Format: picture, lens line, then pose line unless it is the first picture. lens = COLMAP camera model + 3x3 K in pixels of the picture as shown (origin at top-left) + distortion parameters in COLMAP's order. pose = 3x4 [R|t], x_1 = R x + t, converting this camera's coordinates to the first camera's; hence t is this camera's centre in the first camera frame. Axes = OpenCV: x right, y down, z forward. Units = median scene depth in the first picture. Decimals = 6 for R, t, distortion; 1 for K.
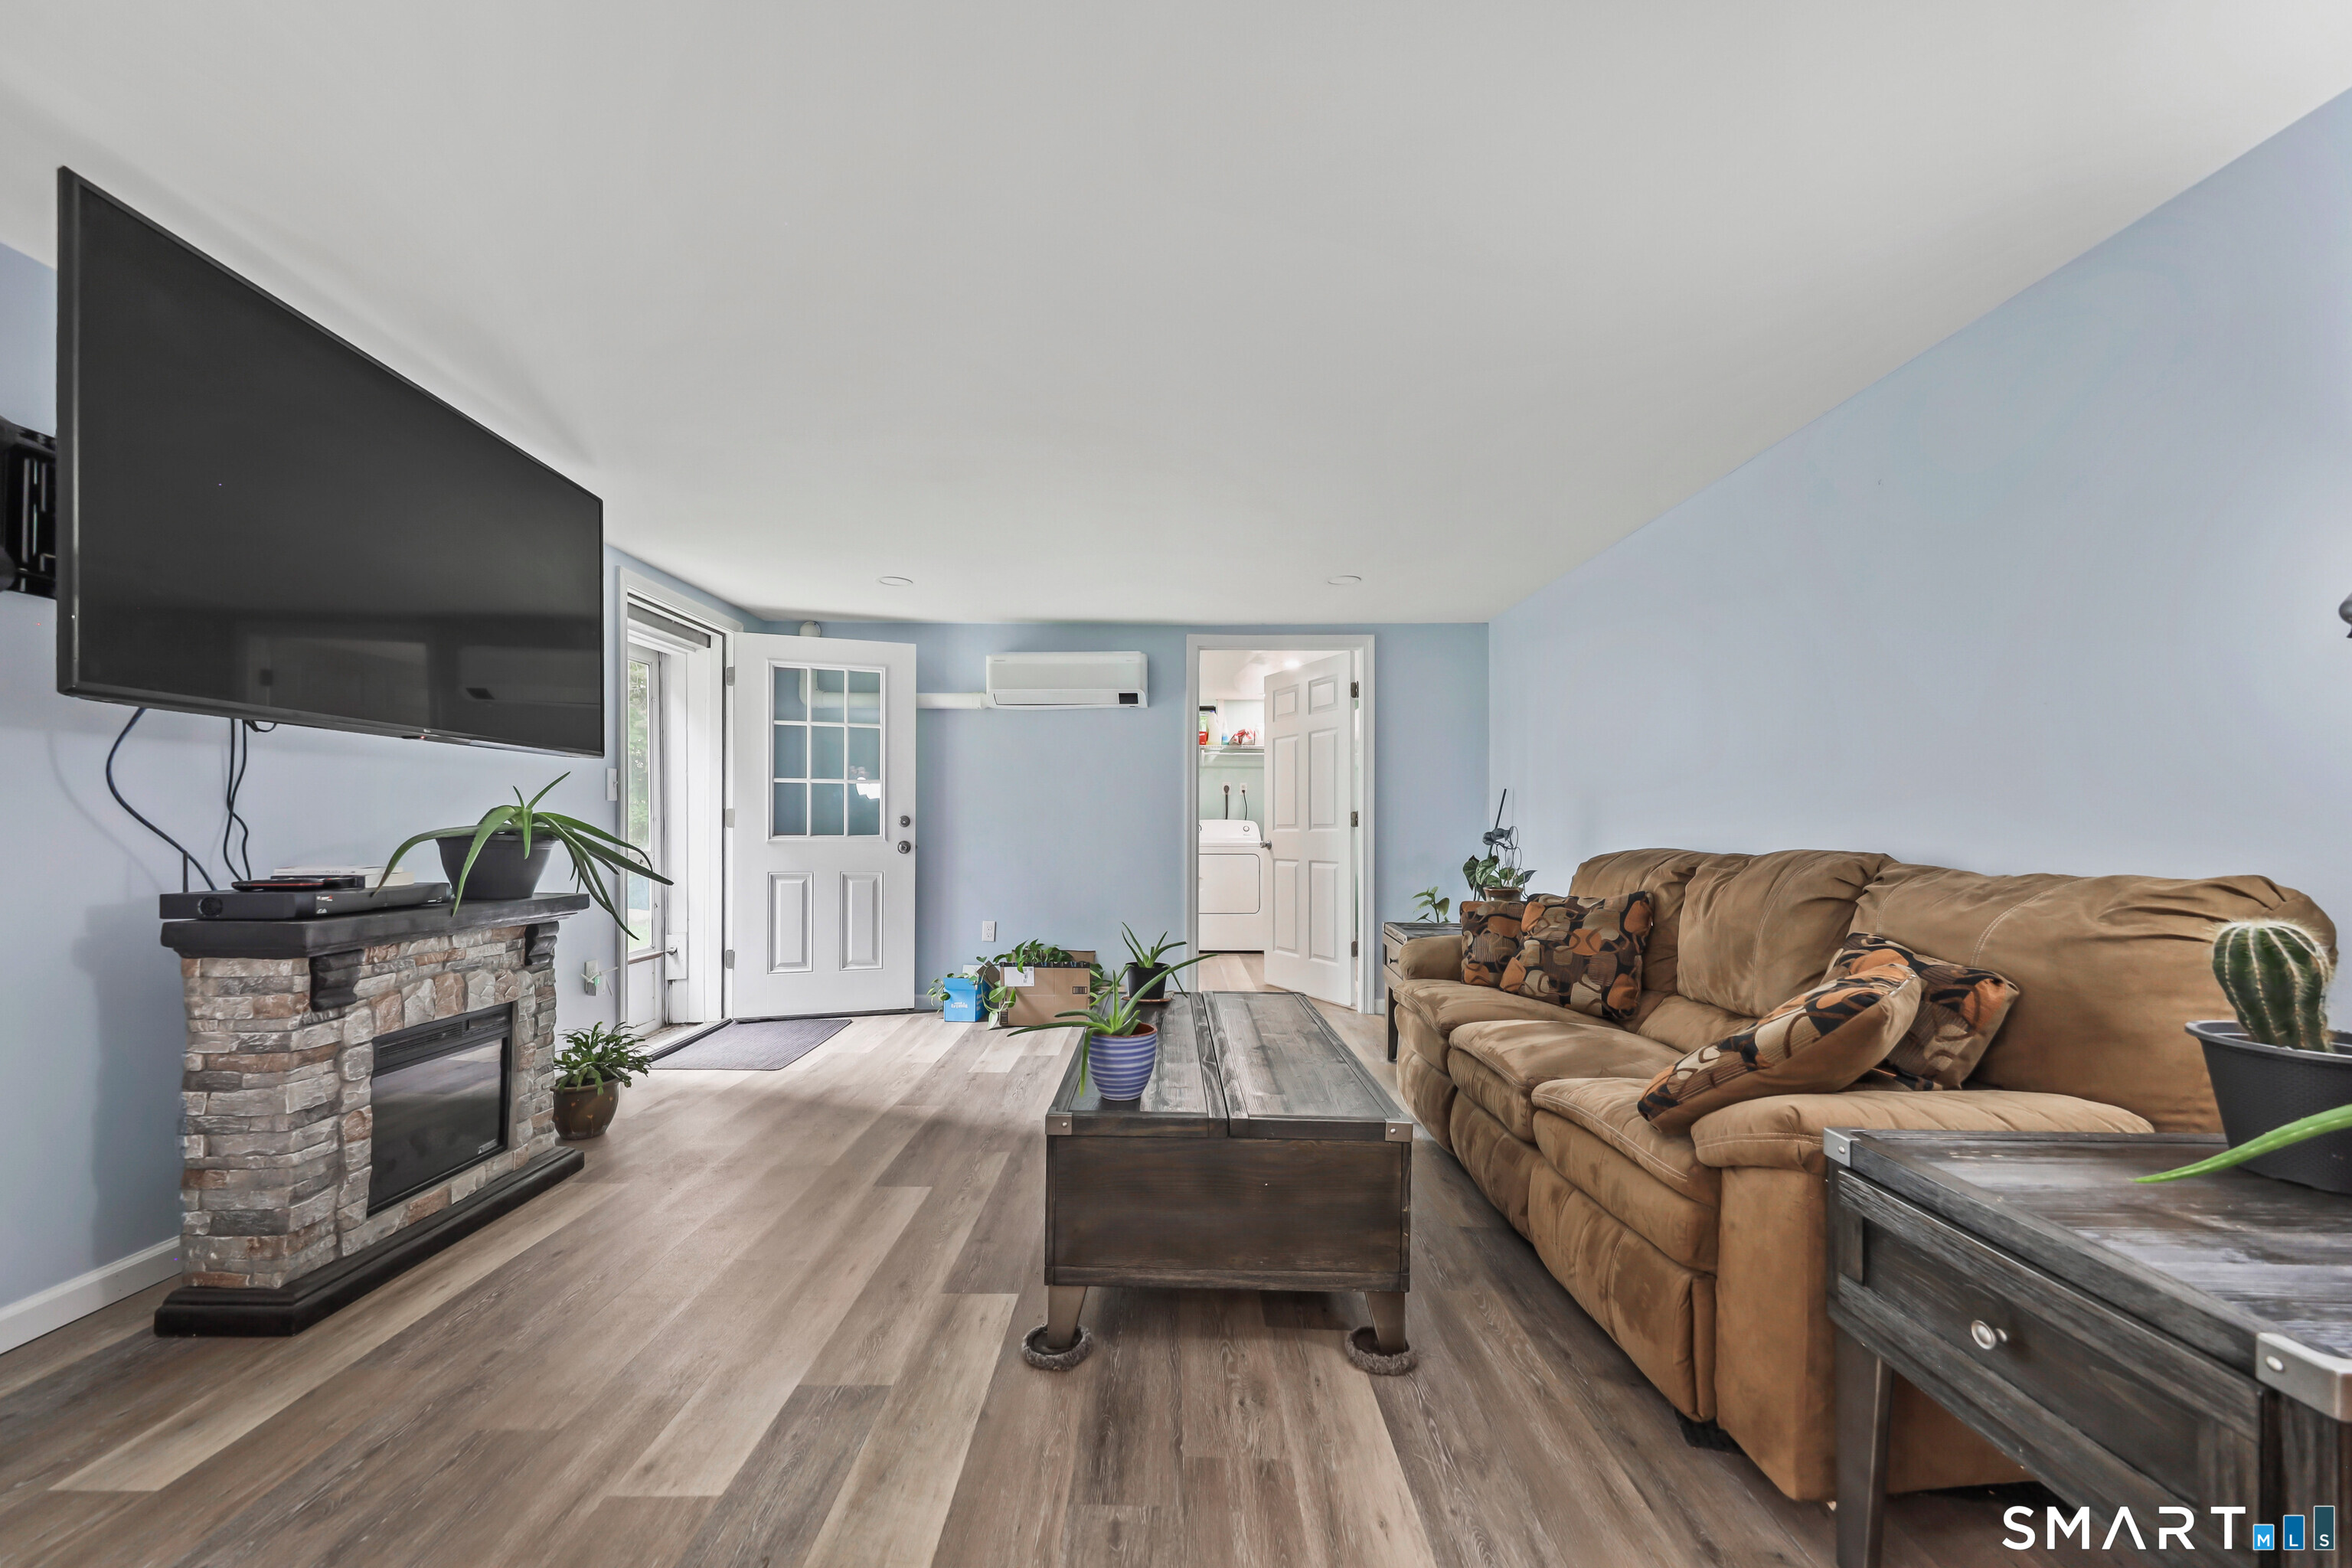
lens RADIAL K [[870.9, 0, 1169.2], [0, 870.9, 825.9], [0, 0, 1]] dist [-0.000448, -0.000051]
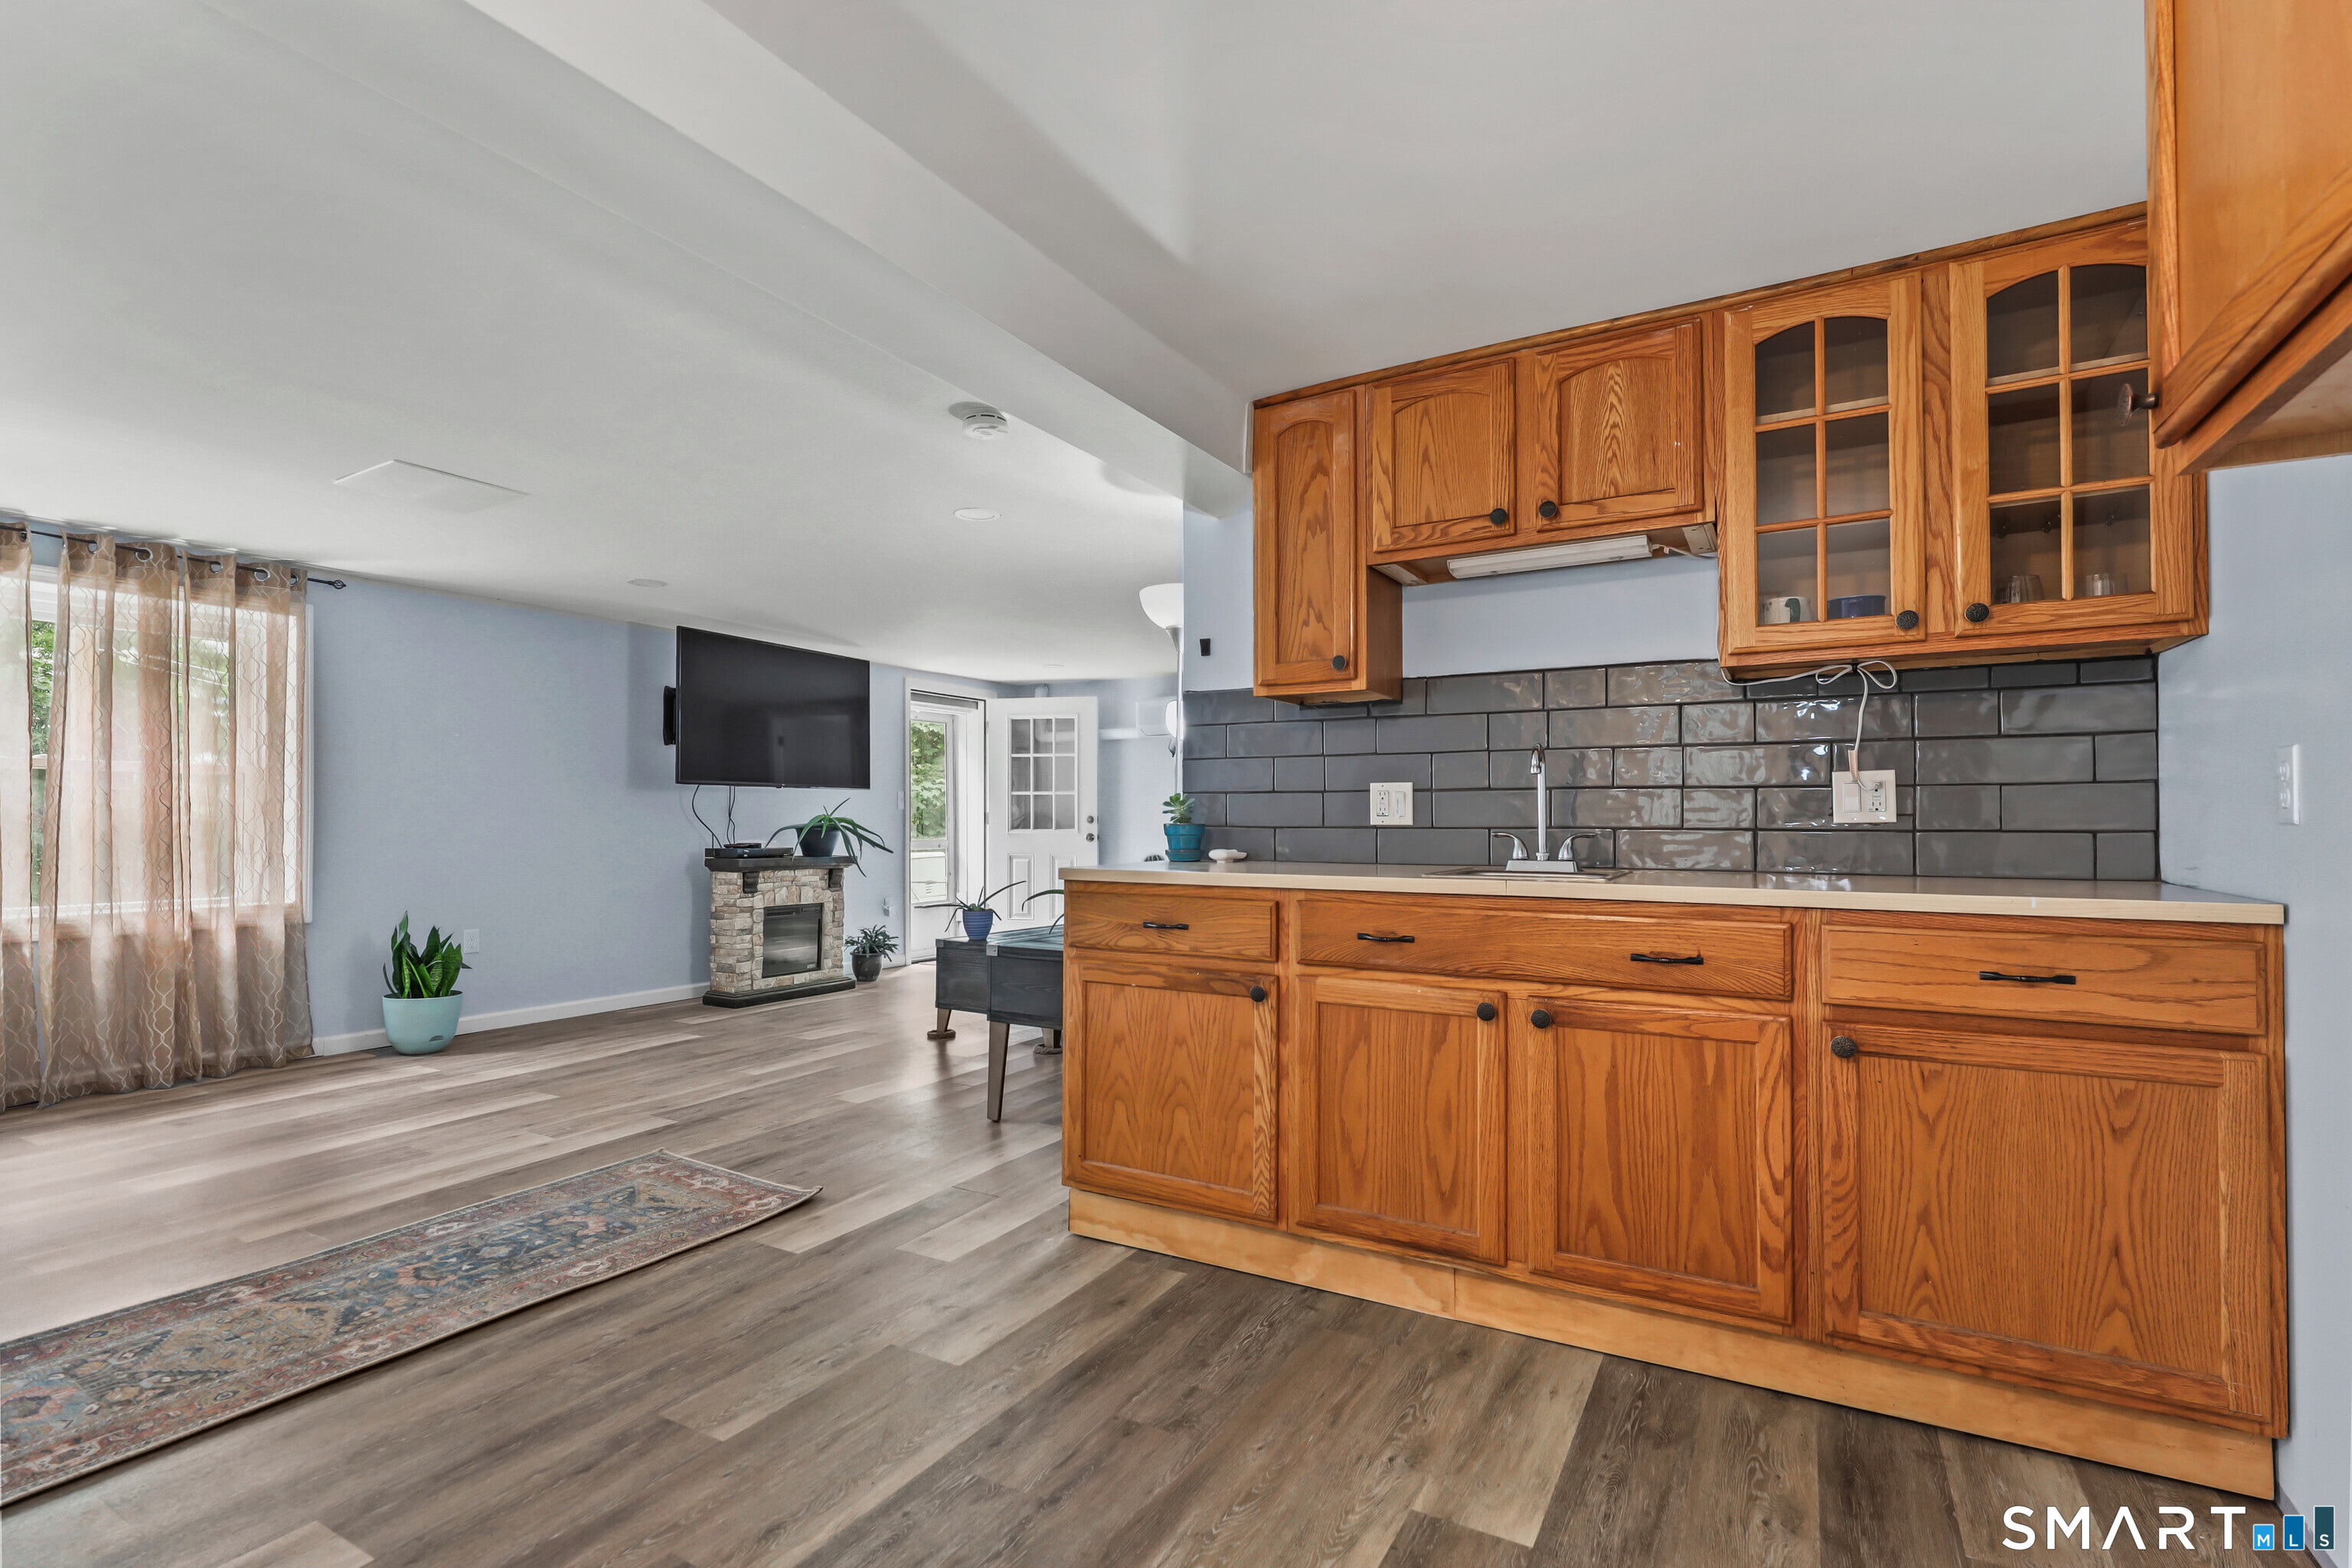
lens RADIAL K [[1073.6, 0, 1177.7], [0, 1073.6, 806.3], [0, 0, 1]] dist [0.000629, 0.000133]
pose [[0.866225, -0.011072, -0.499531, 1.254975], [0.003405, 0.999862, -0.016258, 0.003573], [0.499642, 0.012382, 0.866143, -0.822195]]
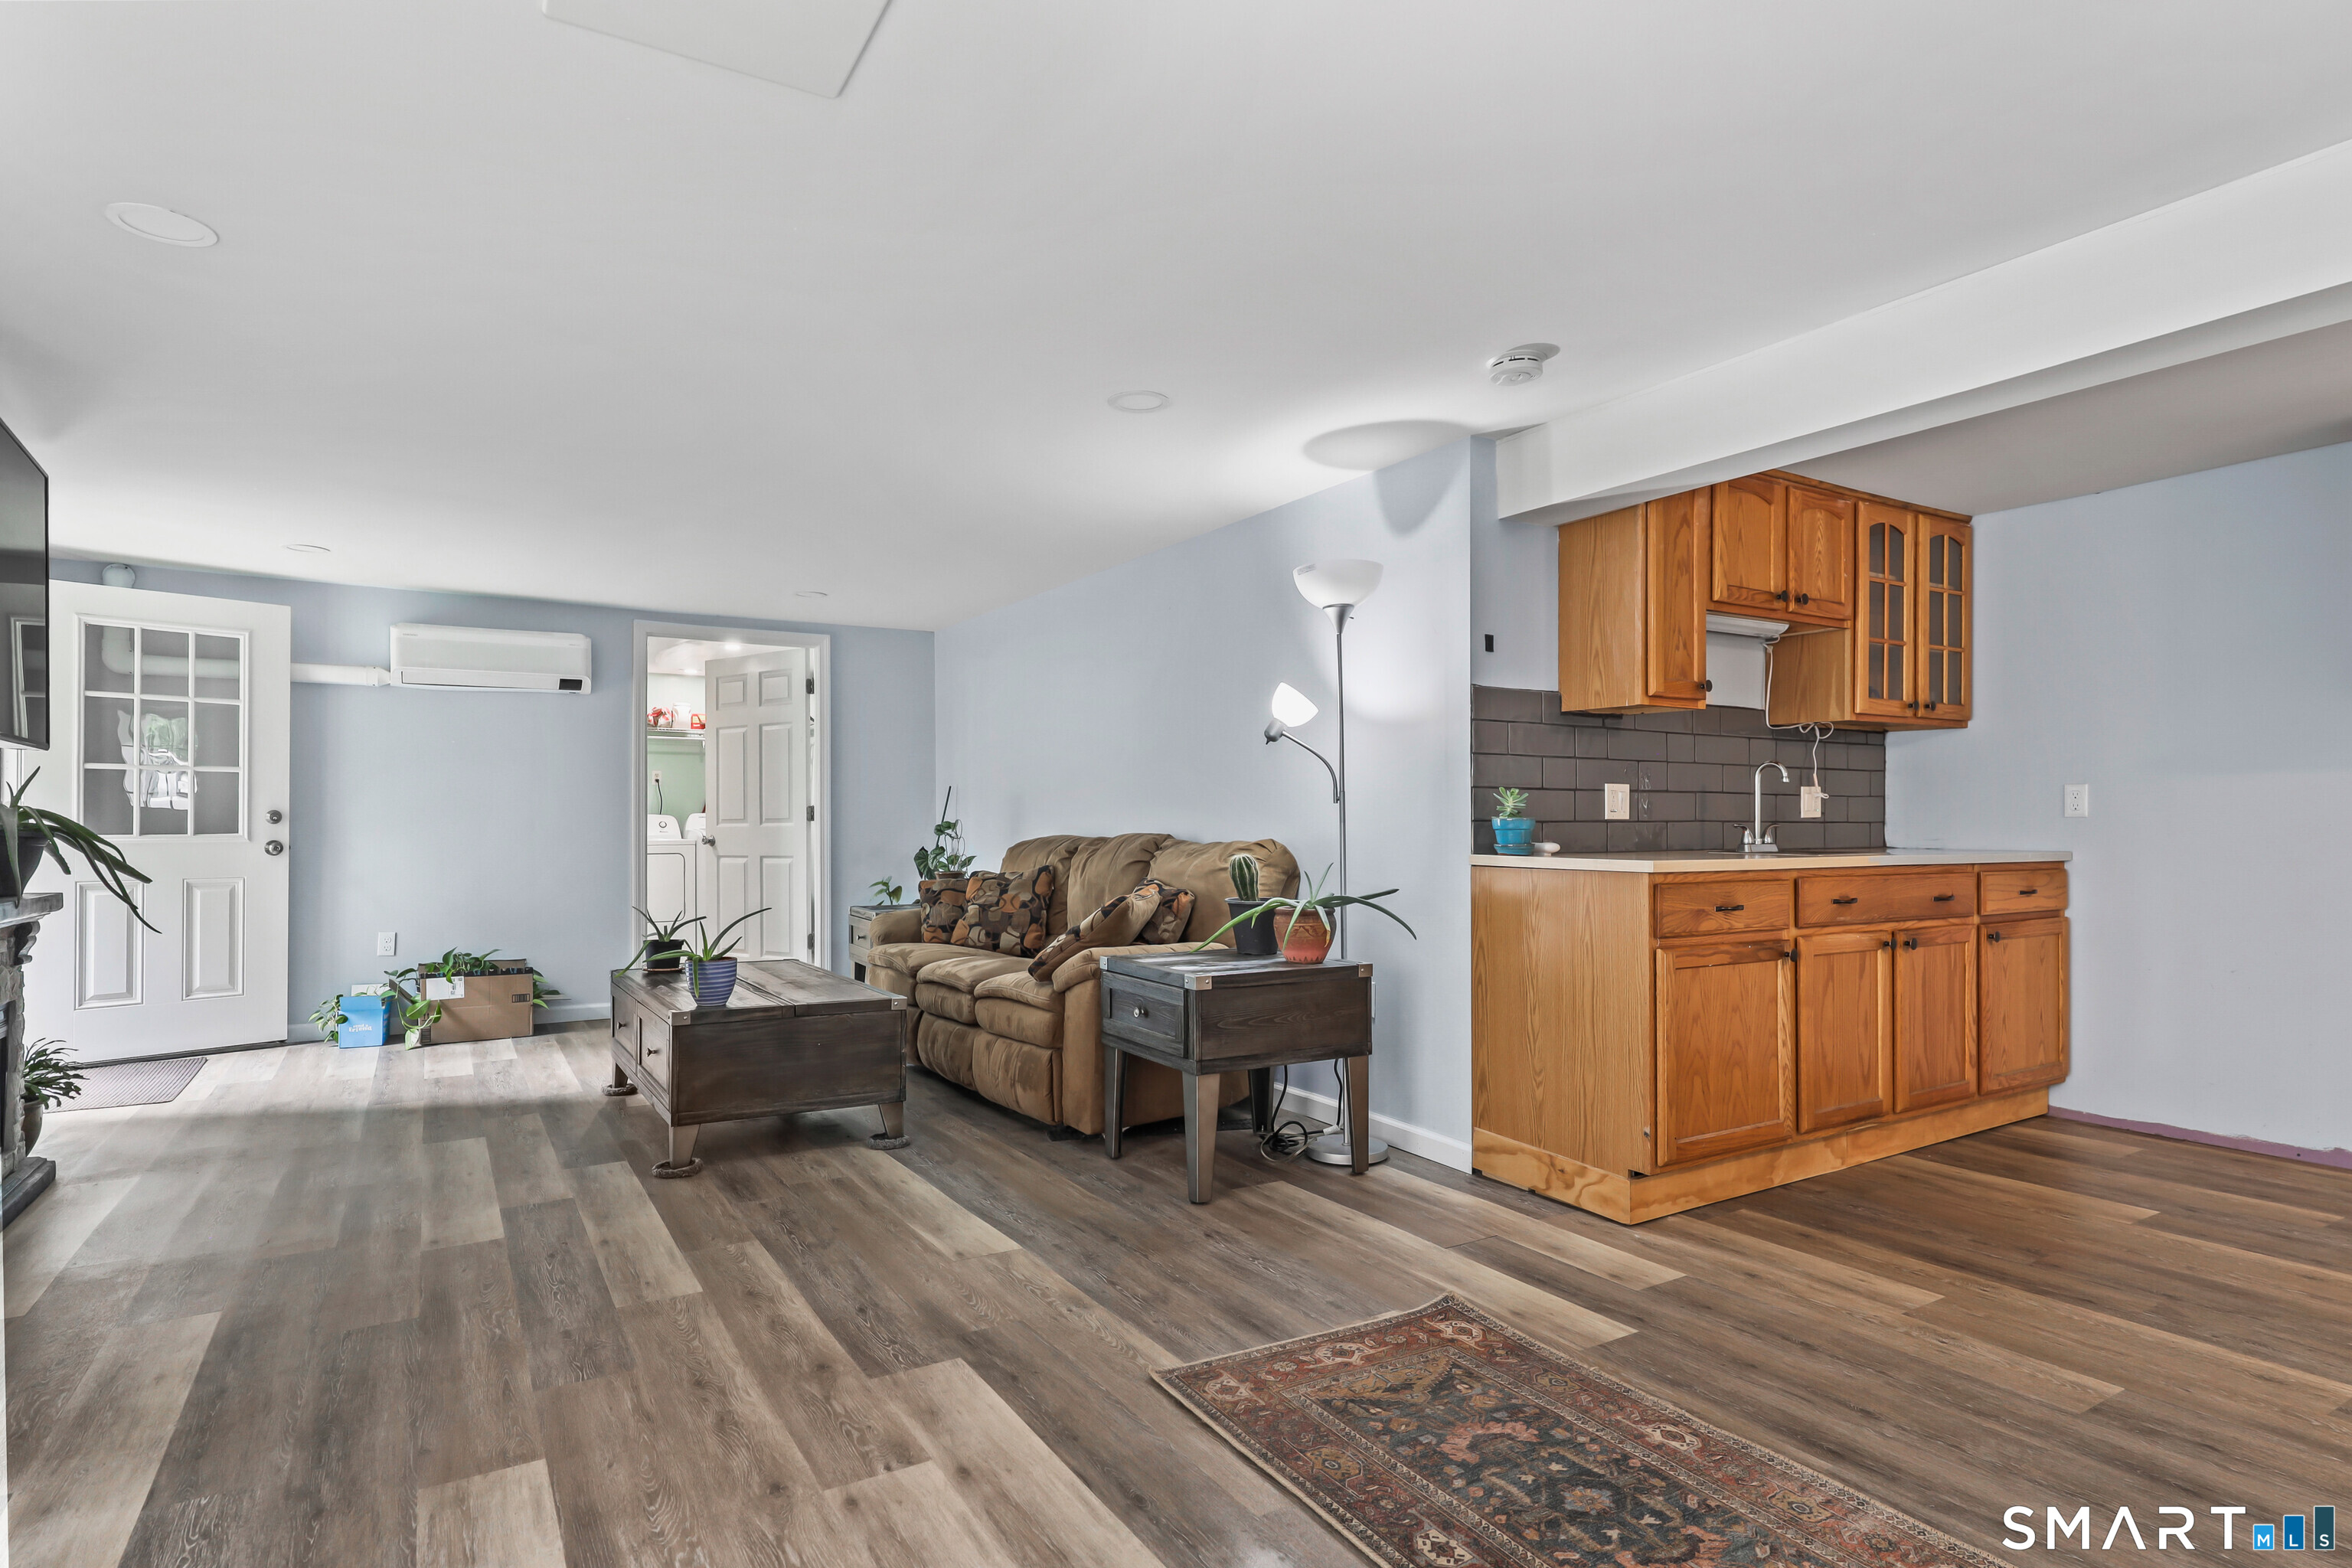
lens RADIAL K [[1219.2, 0, 1131.3], [0, 1219.2, 811.1], [0, 0, 1]] dist [0.000581, 0.000172]
pose [[0.865213, -0.000752, 0.501404, -0.317696], [0.005105, 0.999960, -0.007311, 0.003367], [-0.501378, 0.008885, 0.865183, -0.755510]]
